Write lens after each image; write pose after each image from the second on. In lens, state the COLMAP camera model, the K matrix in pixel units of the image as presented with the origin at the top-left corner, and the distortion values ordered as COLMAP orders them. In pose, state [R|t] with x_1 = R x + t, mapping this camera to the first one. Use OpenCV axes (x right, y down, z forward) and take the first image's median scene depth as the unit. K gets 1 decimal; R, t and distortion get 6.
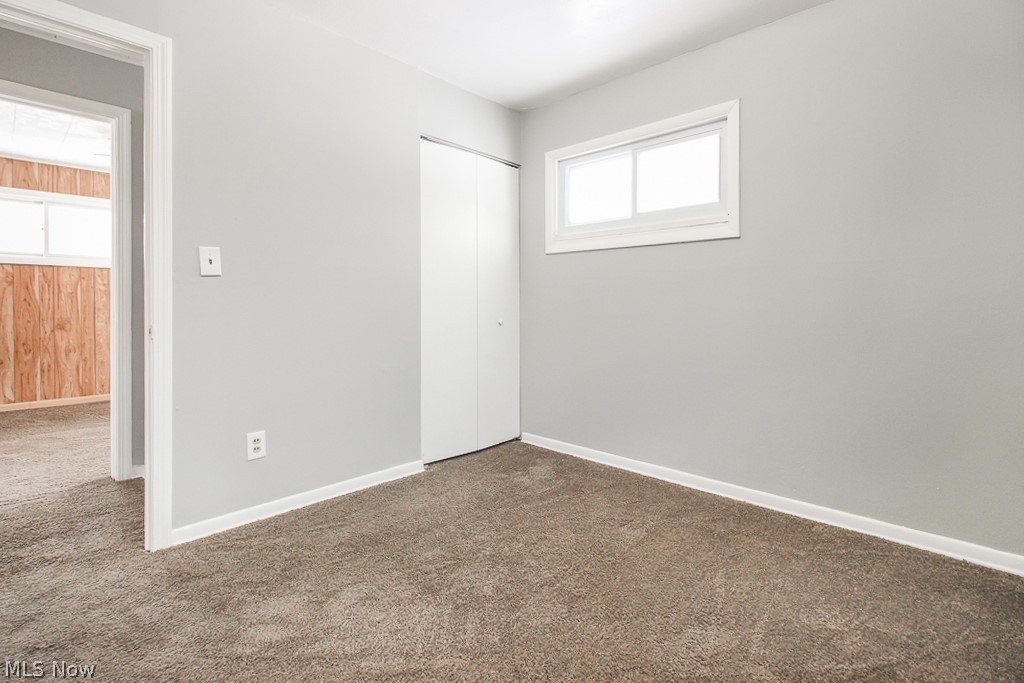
lens RADIAL K [[483.9, 0, 514.8], [0, 483.9, 308.5], [0, 0, 1]] dist [0.001033, -0.008367]
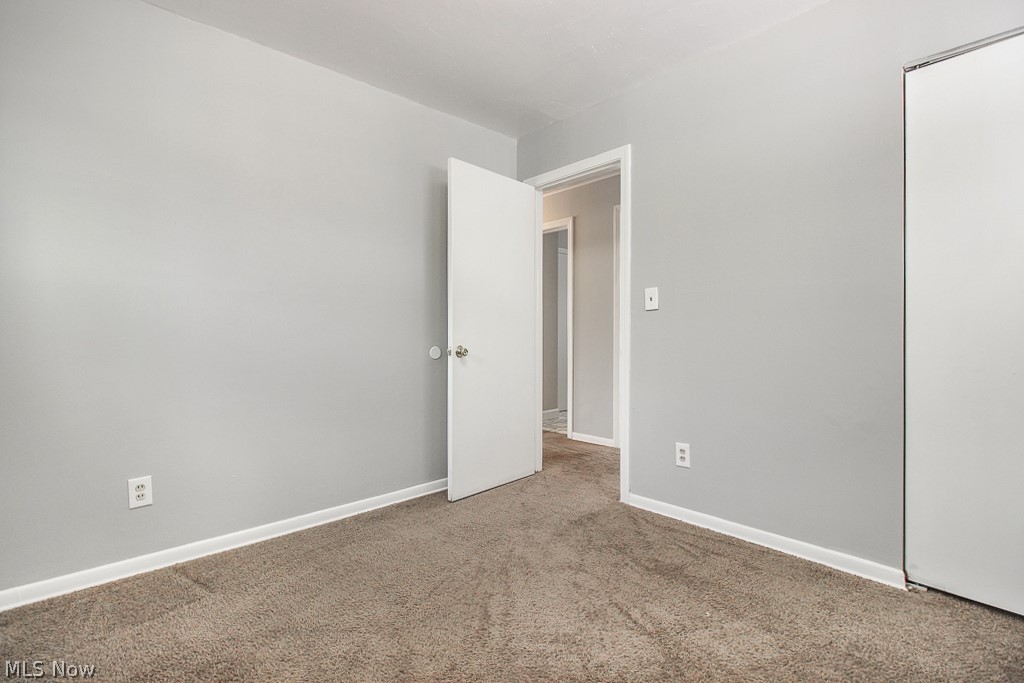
lens RADIAL K [[471.8, 0, 516.1], [0, 471.8, 333.3], [0, 0, 1]] dist [0.000280, -0.007878]
pose [[-0.065478, 0.000900, -0.997854, 0.606584], [-0.006961, 0.999975, 0.001359, -0.005167], [0.997830, 0.007035, -0.065470, 0.672762]]
